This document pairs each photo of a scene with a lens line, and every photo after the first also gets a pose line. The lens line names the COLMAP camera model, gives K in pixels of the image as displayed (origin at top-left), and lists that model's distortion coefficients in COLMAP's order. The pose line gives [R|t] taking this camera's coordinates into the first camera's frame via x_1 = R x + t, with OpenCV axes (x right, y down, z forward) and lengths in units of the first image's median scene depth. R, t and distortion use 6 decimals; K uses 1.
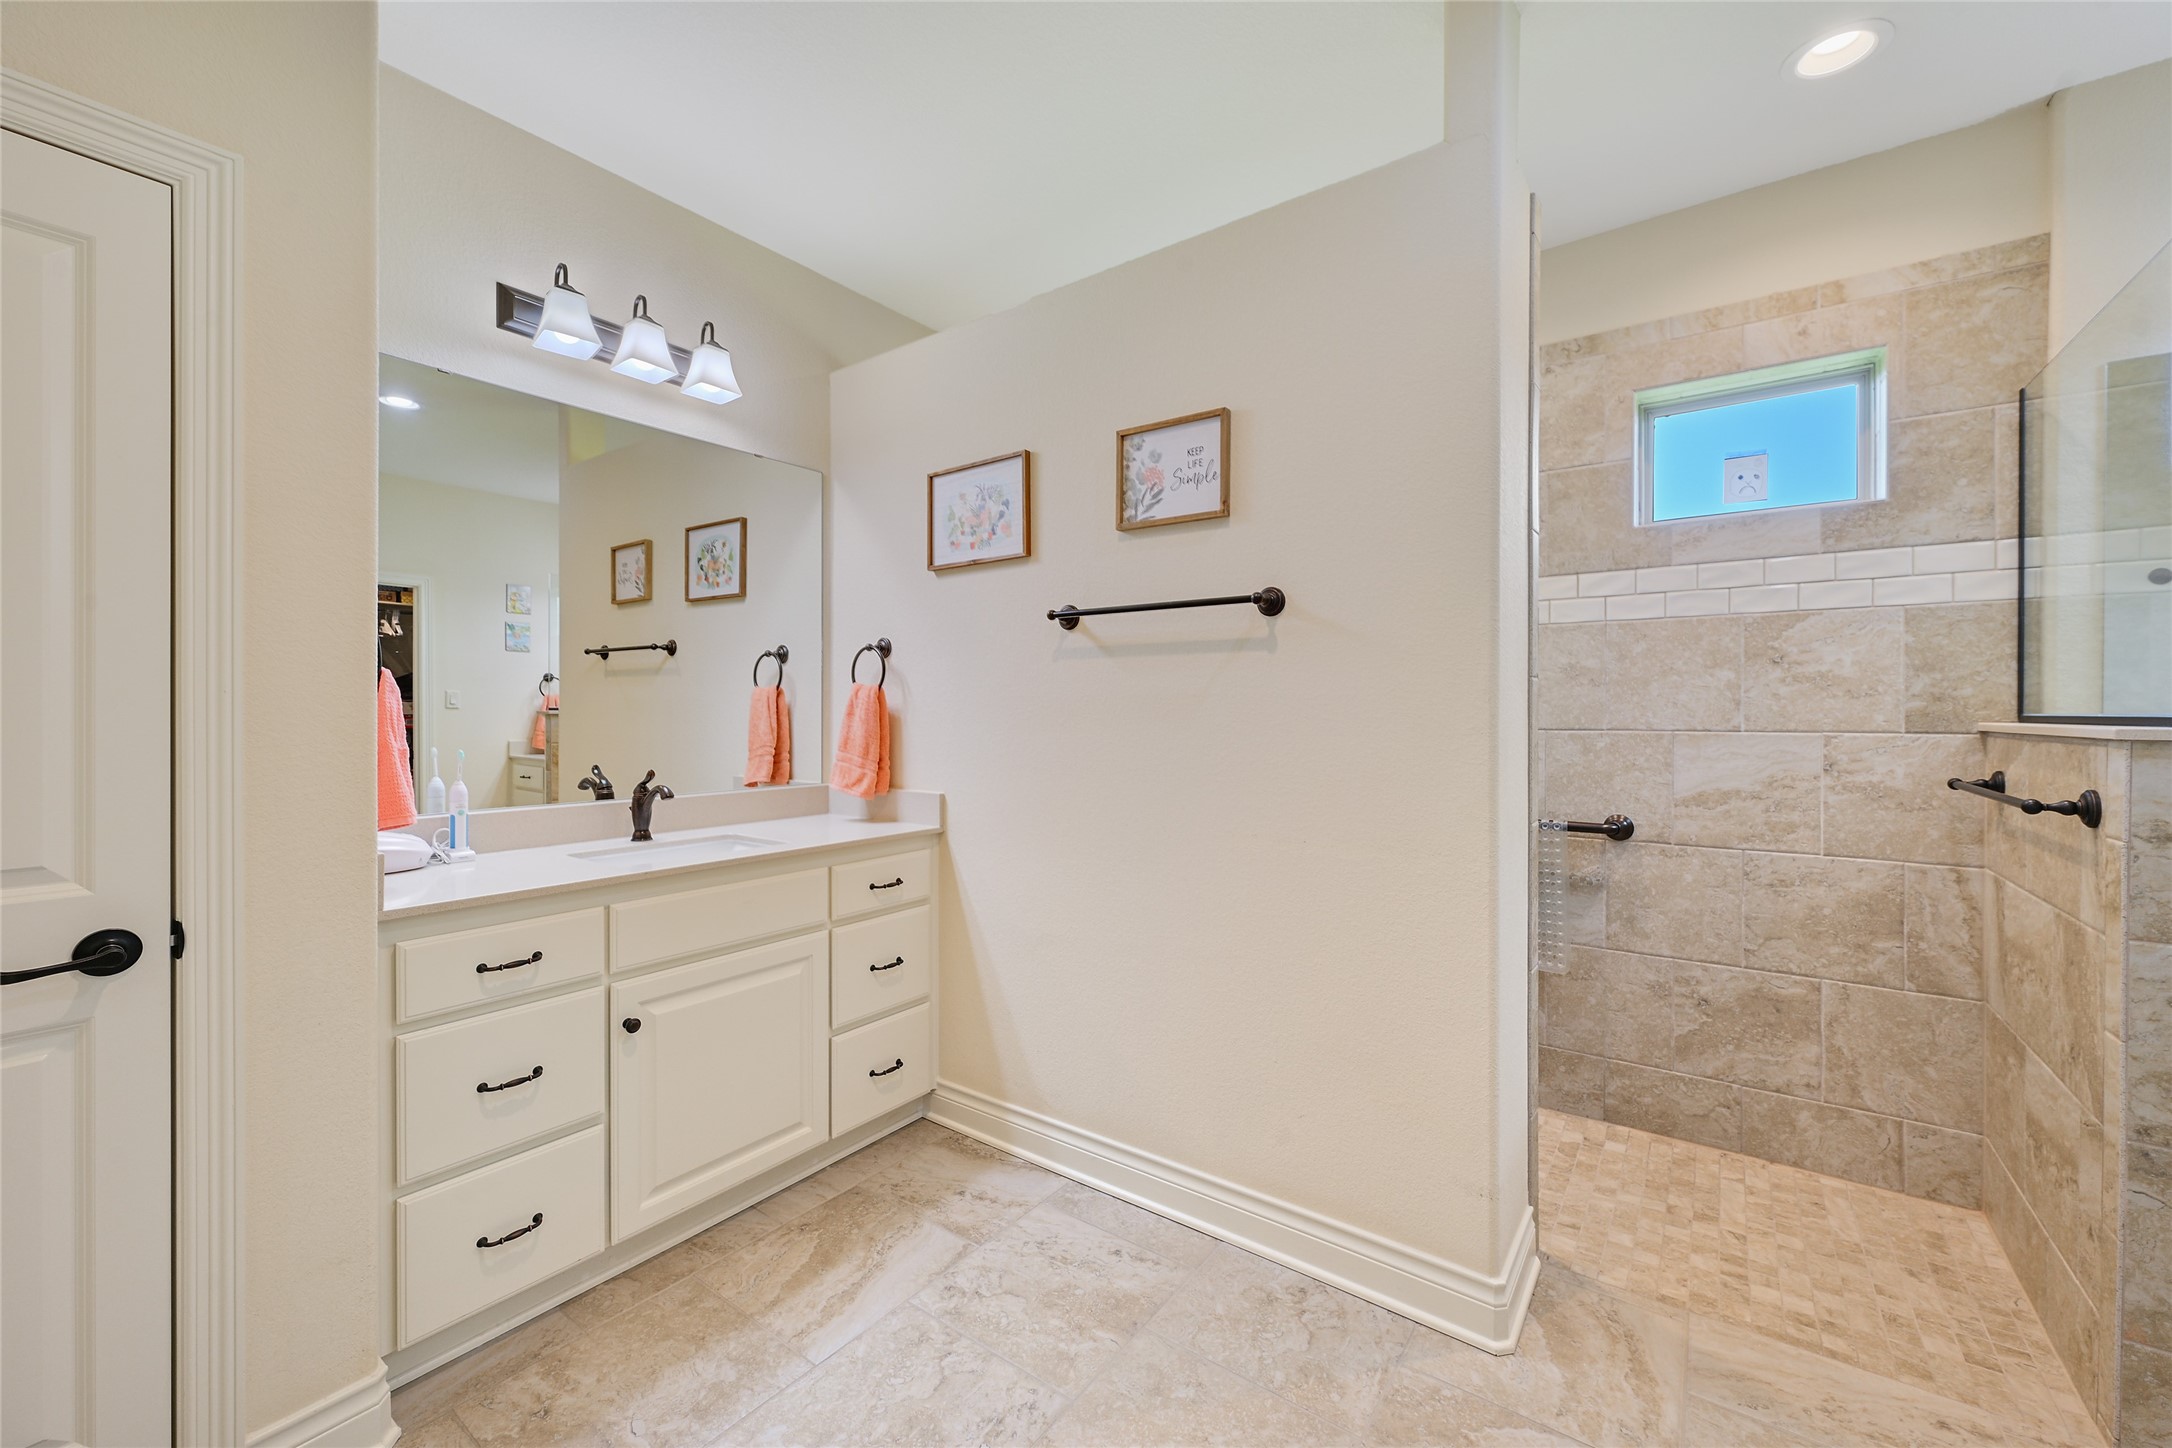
lens RADIAL K [[844.2, 0, 1089.1], [0, 844.2, 715.4], [0, 0, 1]] dist [-0.002489, 0.000342]
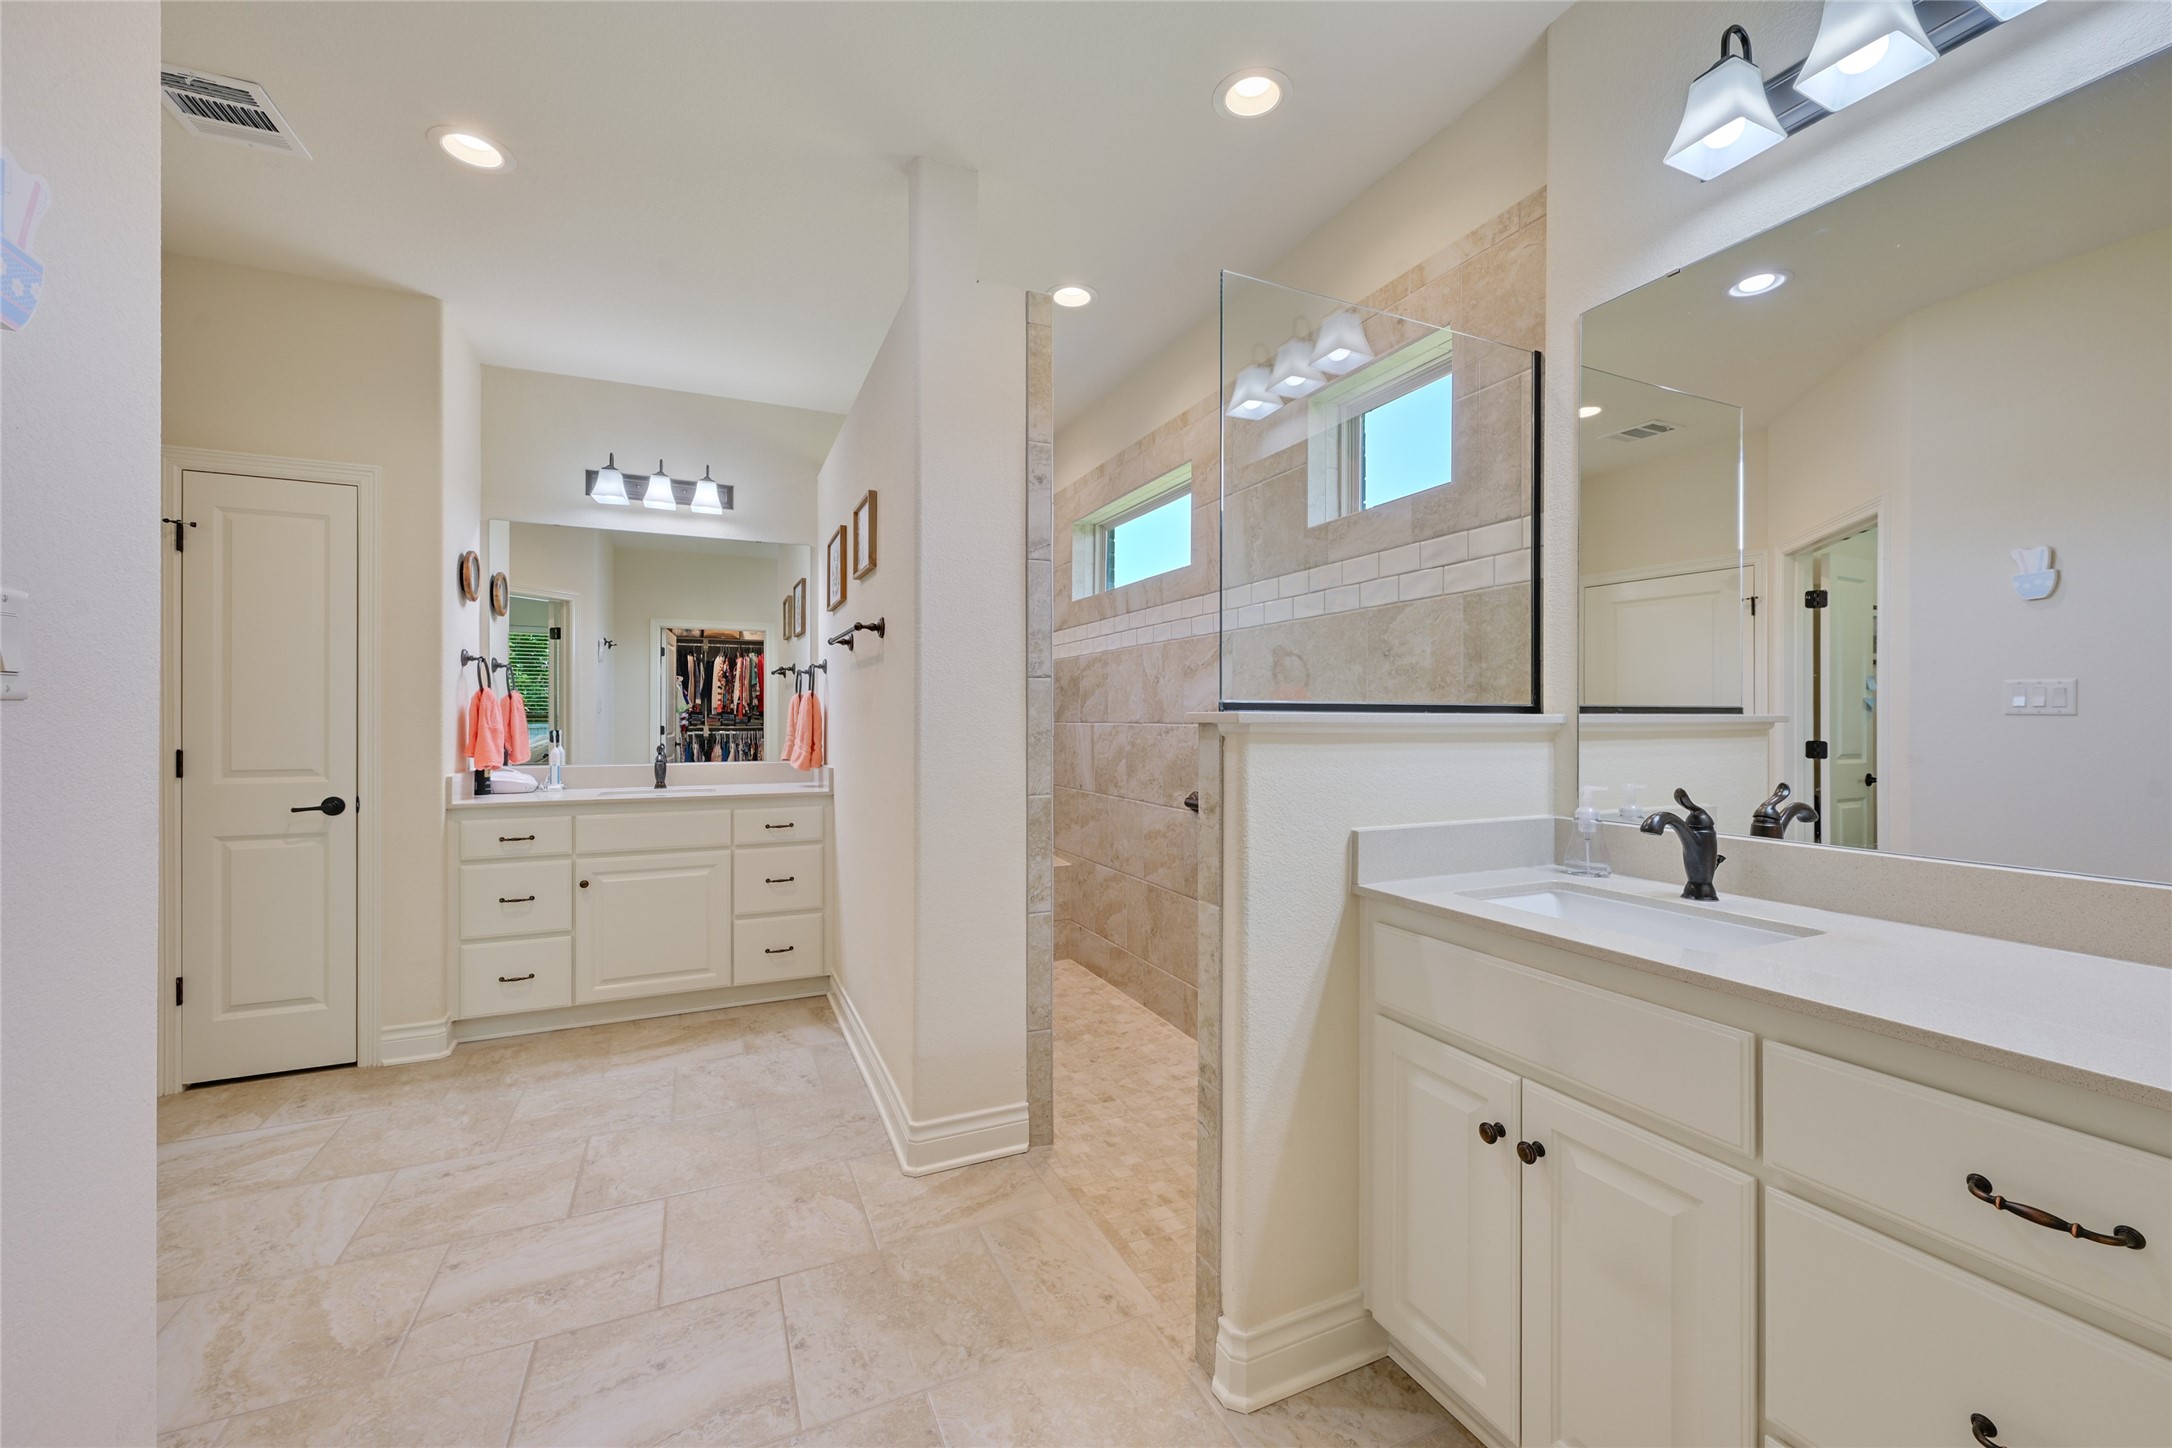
lens RADIAL K [[844.2, 0, 1079.6], [0, 844.2, 717.7], [0, 0, 1]] dist [-0.002489, 0.000342]
pose [[0.873755, -0.000537, -0.486366, 1.119072], [-0.002124, 0.999986, -0.004920, 0.018652], [0.486361, 0.005332, 0.873741, -0.050208]]
